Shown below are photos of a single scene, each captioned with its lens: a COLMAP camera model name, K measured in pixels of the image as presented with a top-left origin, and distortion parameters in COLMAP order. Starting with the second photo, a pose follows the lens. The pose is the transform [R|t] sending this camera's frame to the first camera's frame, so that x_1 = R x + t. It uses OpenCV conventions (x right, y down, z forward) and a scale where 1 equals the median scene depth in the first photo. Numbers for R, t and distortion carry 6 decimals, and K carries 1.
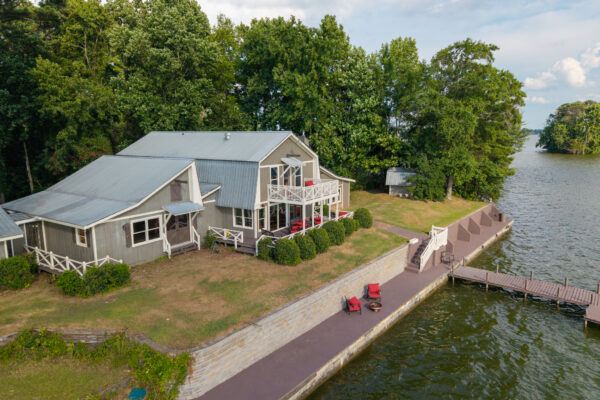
lens RADIAL K [[408.5, 0, 303.8], [0, 408.5, 192.7], [0, 0, 1]] dist [0.058230, -0.069225]
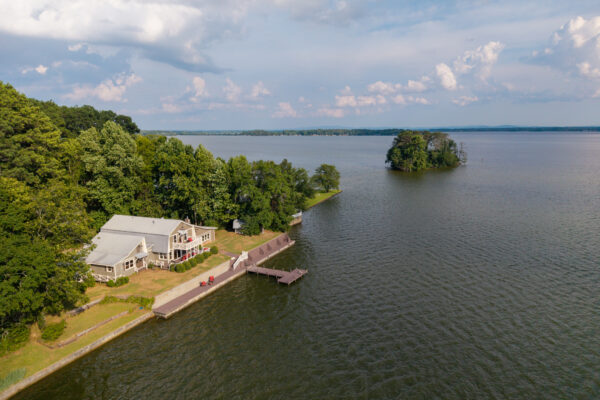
lens RADIAL K [[408.5, 0, 303.8], [0, 408.5, 192.7], [0, 0, 1]] dist [0.058230, -0.069225]
pose [[0.973919, -0.036289, 0.223973, 0.149482], [0.034469, 0.999333, 0.012034, -0.333158], [-0.224261, -0.004000, 0.974521, -1.724766]]
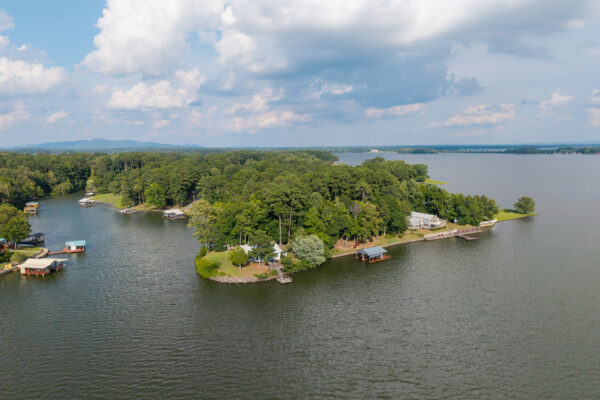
lens RADIAL K [[408.5, 0, 303.8], [0, 408.5, 192.7], [0, 0, 1]] dist [0.058230, -0.069225]
pose [[0.928233, 0.042182, -0.369601, 0.550108], [-0.052025, 0.998506, -0.016699, -0.322543], [0.368344, 0.034729, 0.929040, -7.367923]]
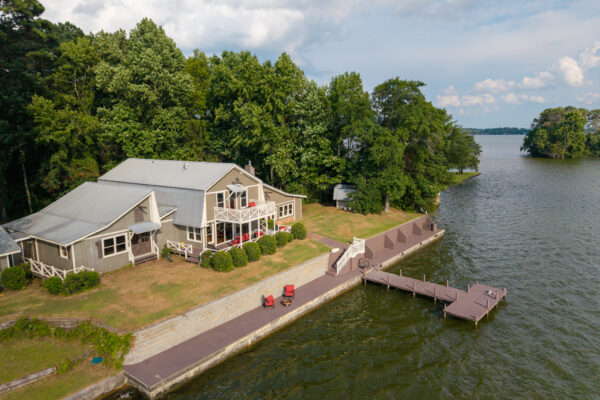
lens RADIAL K [[408.5, 0, 303.8], [0, 408.5, 192.7], [0, 0, 1]] dist [0.058230, -0.069225]
pose [[0.999998, -0.001627, -0.000775, 0.184887], [0.001628, 0.999998, 0.001330, -0.063715], [0.000773, -0.001332, 0.999999, -0.261542]]
